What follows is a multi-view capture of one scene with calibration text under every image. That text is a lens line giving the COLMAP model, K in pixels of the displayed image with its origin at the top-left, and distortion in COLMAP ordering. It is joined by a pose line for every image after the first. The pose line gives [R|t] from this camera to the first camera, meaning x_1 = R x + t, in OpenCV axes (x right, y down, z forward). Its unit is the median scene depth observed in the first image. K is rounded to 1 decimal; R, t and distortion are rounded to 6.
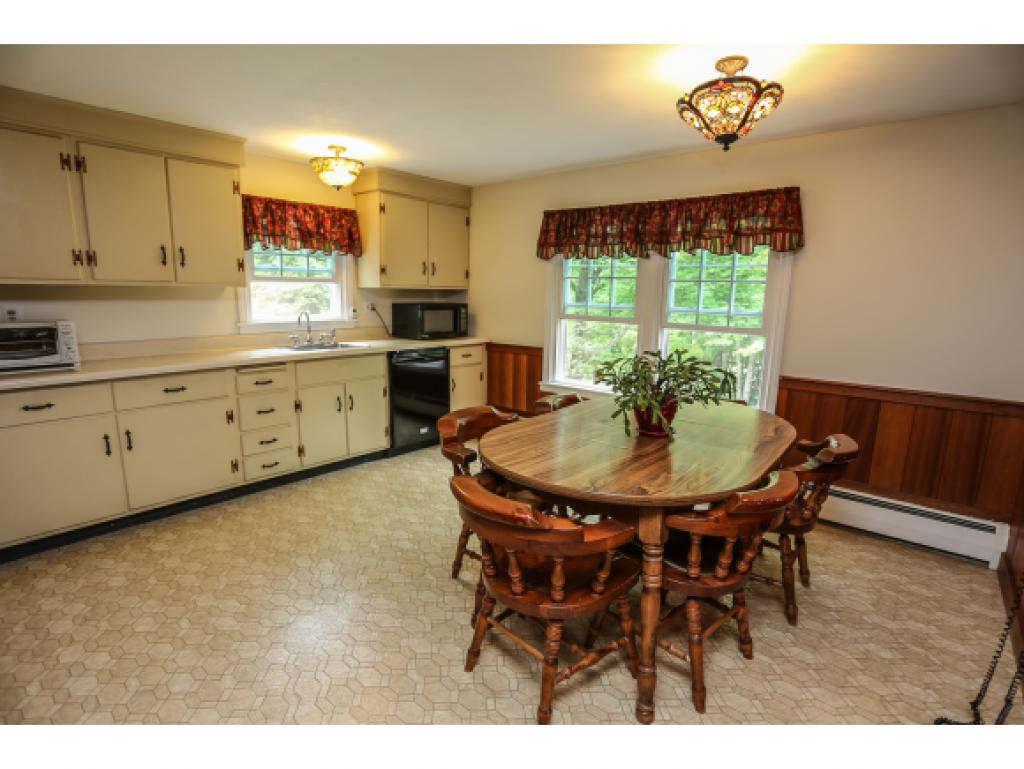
lens RADIAL K [[525.6, 0, 528.8], [0, 525.6, 385.9], [0, 0, 1]] dist [-0.024526, 0.030193]
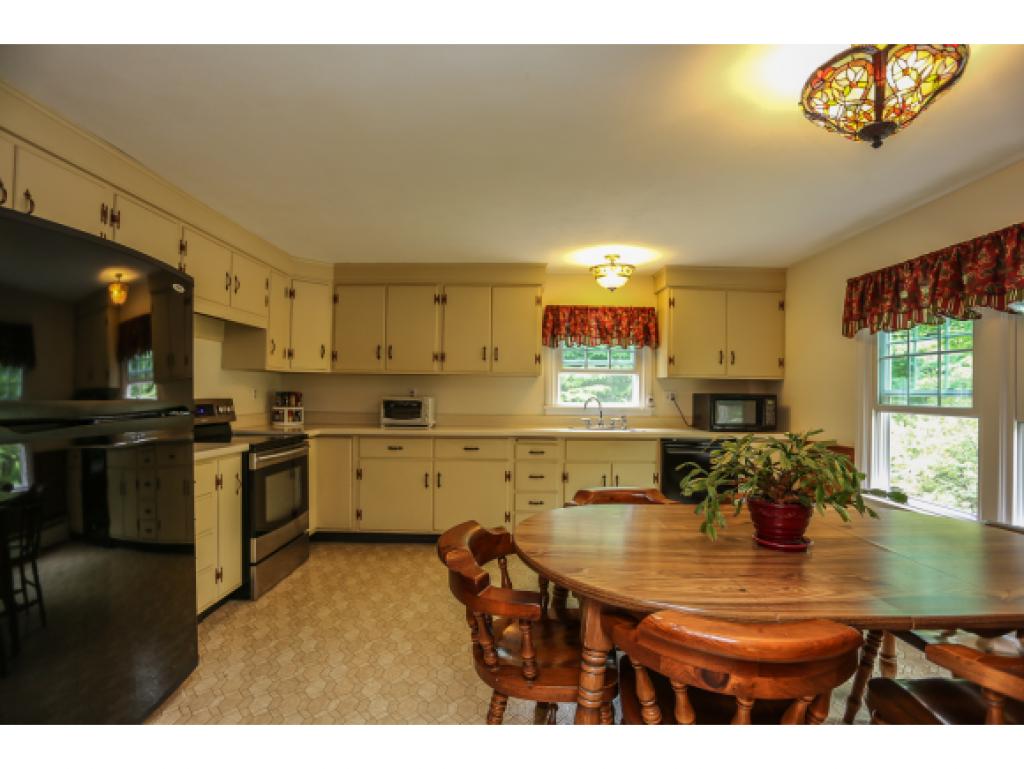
lens RADIAL K [[525.6, 0, 528.8], [0, 525.6, 385.9], [0, 0, 1]] dist [-0.024526, 0.030193]
pose [[0.658379, -0.015612, -0.752525, 0.335736], [-0.139682, 0.979884, -0.142535, 0.015531], [0.739612, 0.198956, 0.642954, 0.151255]]
